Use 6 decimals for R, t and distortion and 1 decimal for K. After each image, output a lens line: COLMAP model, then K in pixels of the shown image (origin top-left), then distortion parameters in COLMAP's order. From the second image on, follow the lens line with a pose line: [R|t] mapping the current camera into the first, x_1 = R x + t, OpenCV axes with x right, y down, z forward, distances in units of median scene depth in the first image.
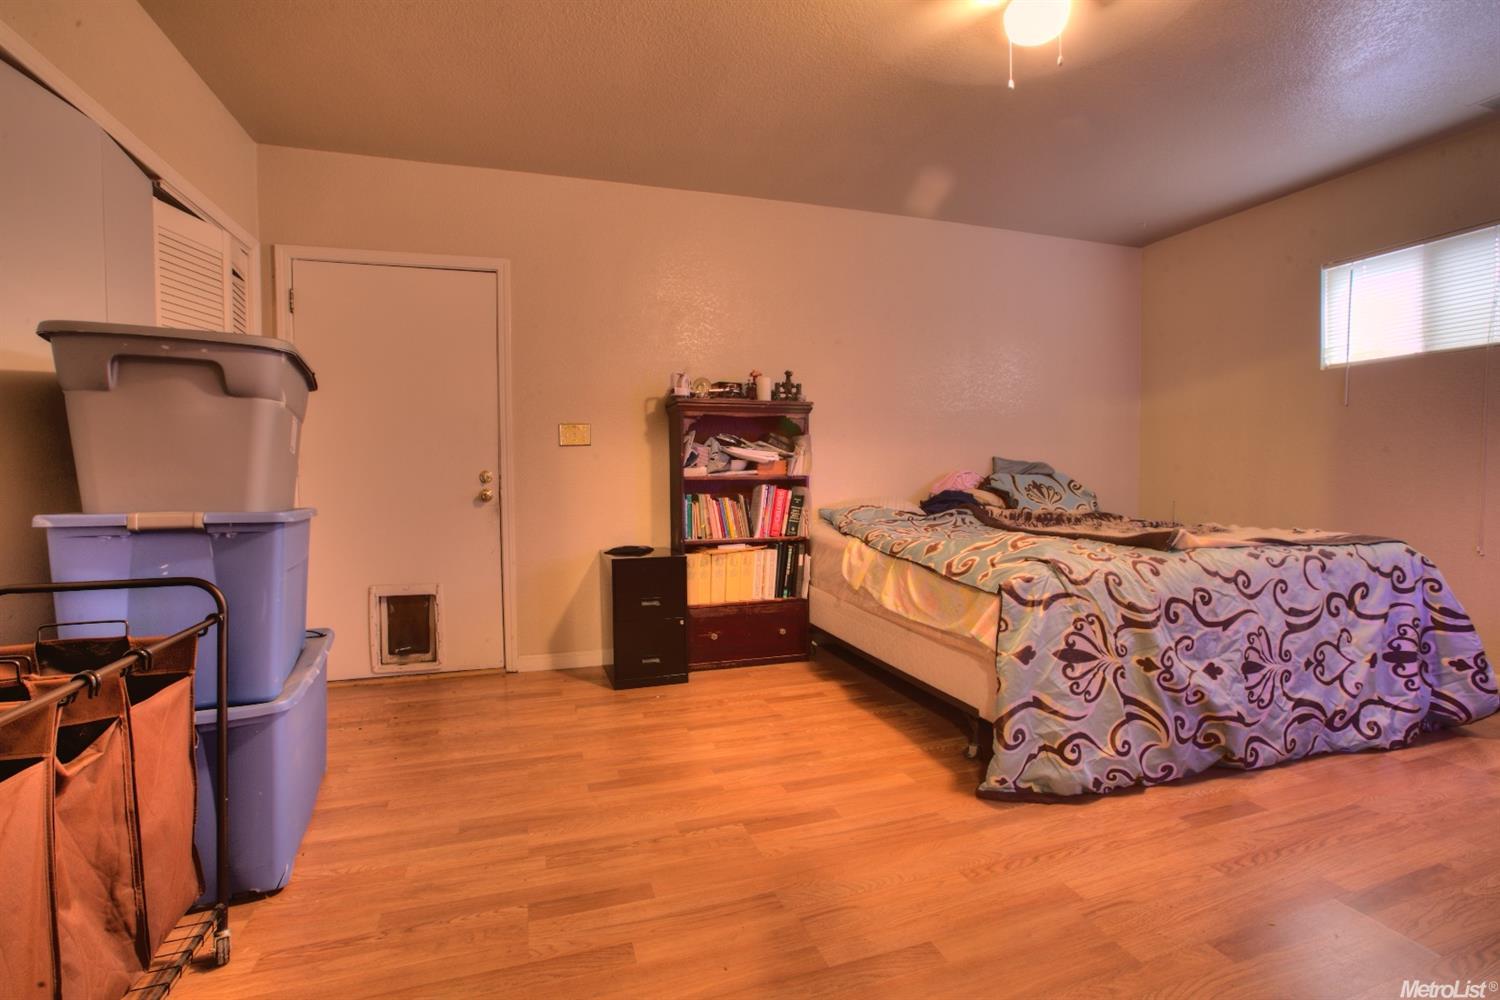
lens RADIAL K [[686.3, 0, 751.7], [0, 686.3, 497.2], [0, 0, 1]] dist [-0.038697, 0.006162]
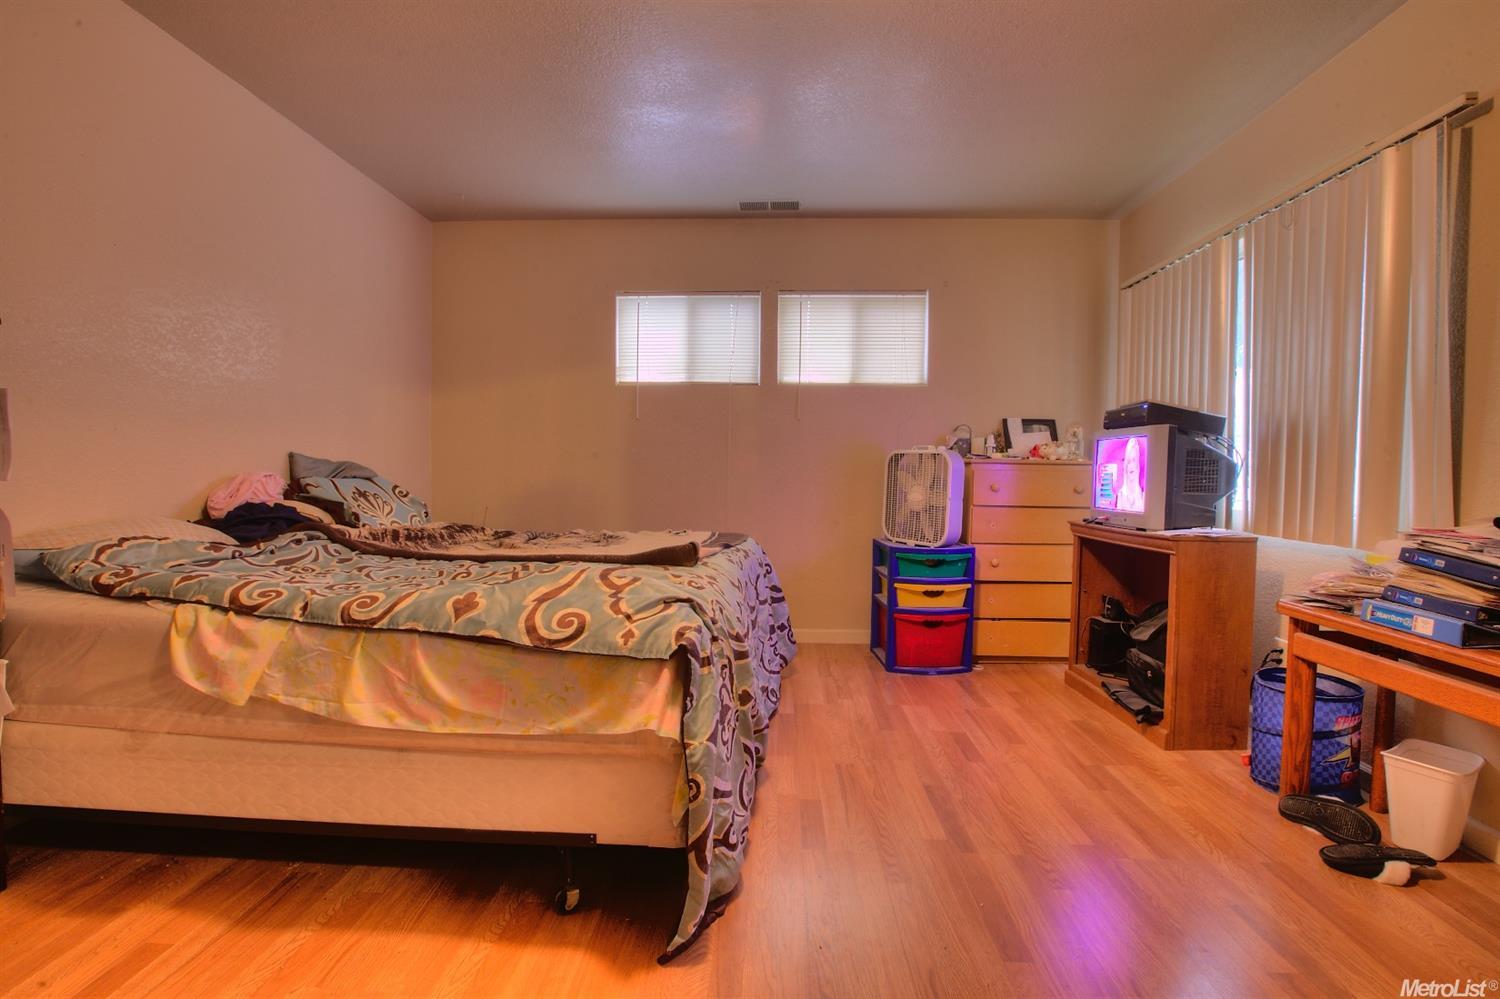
lens RADIAL K [[686.3, 0, 747.6], [0, 686.3, 500.0], [0, 0, 1]] dist [-0.038697, 0.006162]
pose [[0.357906, -0.024125, 0.933446, -0.167674], [0.019951, 0.999636, 0.018186, -0.019332], [-0.933545, 0.012114, 0.358256, 0.452461]]
